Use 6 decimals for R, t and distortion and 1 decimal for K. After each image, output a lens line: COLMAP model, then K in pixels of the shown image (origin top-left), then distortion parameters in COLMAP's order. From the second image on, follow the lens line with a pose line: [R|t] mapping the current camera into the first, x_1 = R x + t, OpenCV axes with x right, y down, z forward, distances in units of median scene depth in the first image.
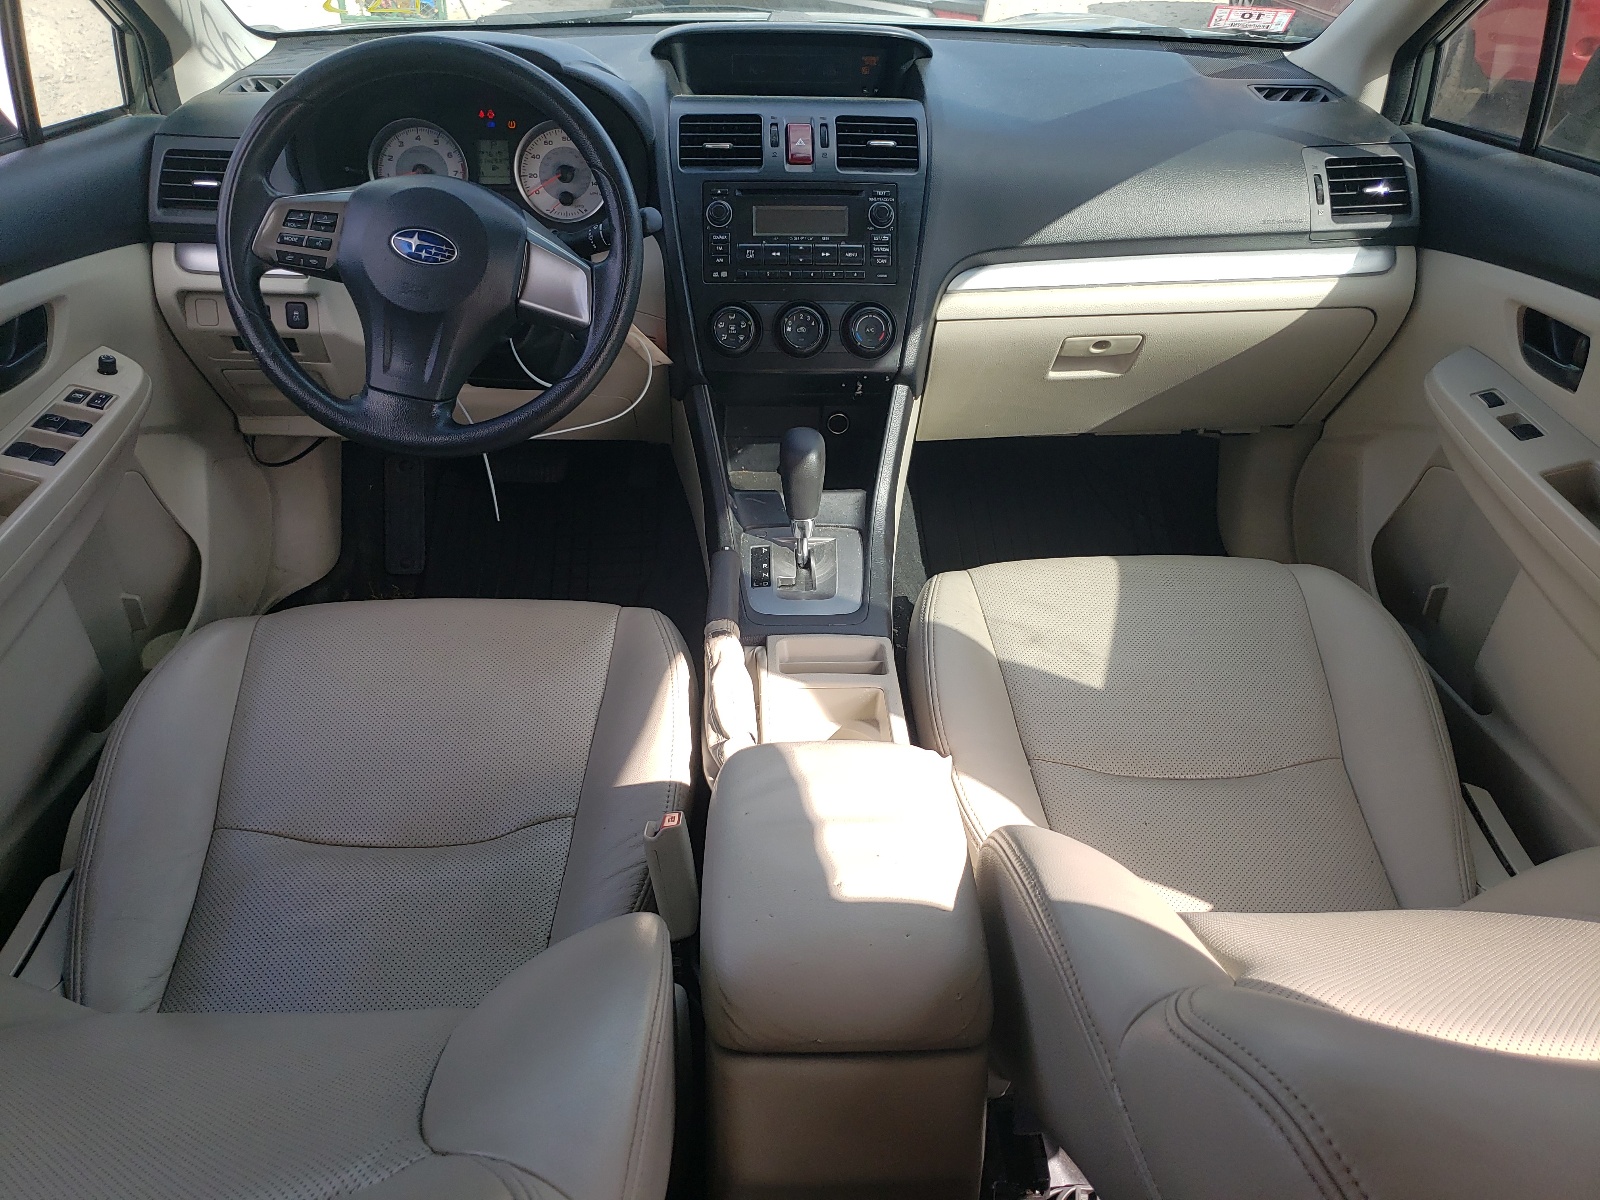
lens RADIAL K [[1210.1, 0, 800.4], [0, 1210.1, 600.6], [0, 0, 1]] dist [0.000397, -0.000124]
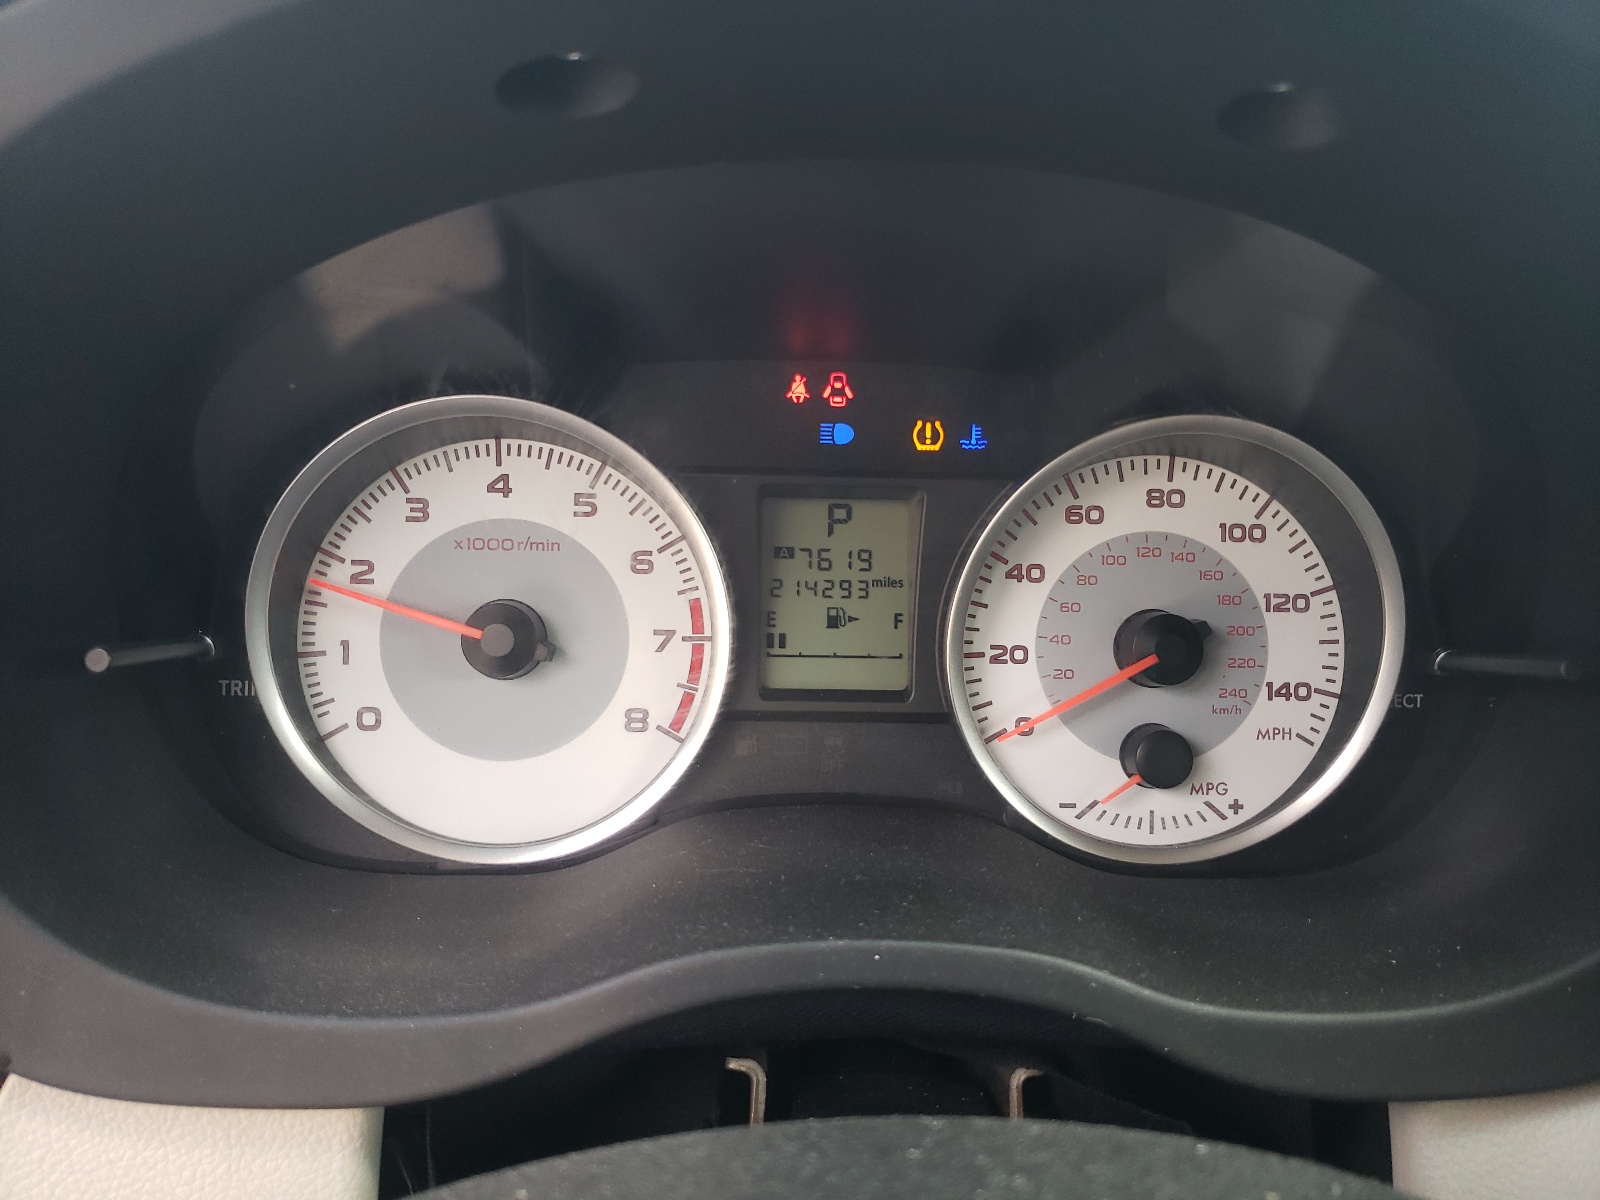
lens RADIAL K [[1210.1, 0, 799.9], [0, 1210.1, 599.3], [0, 0, 1]] dist [0.000397, -0.000124]
pose [[0.999456, 0.014949, 0.029411, -0.267471], [-0.006757, 0.965308, -0.261025, -0.305477], [-0.032293, 0.260684, 0.964884, 0.792125]]
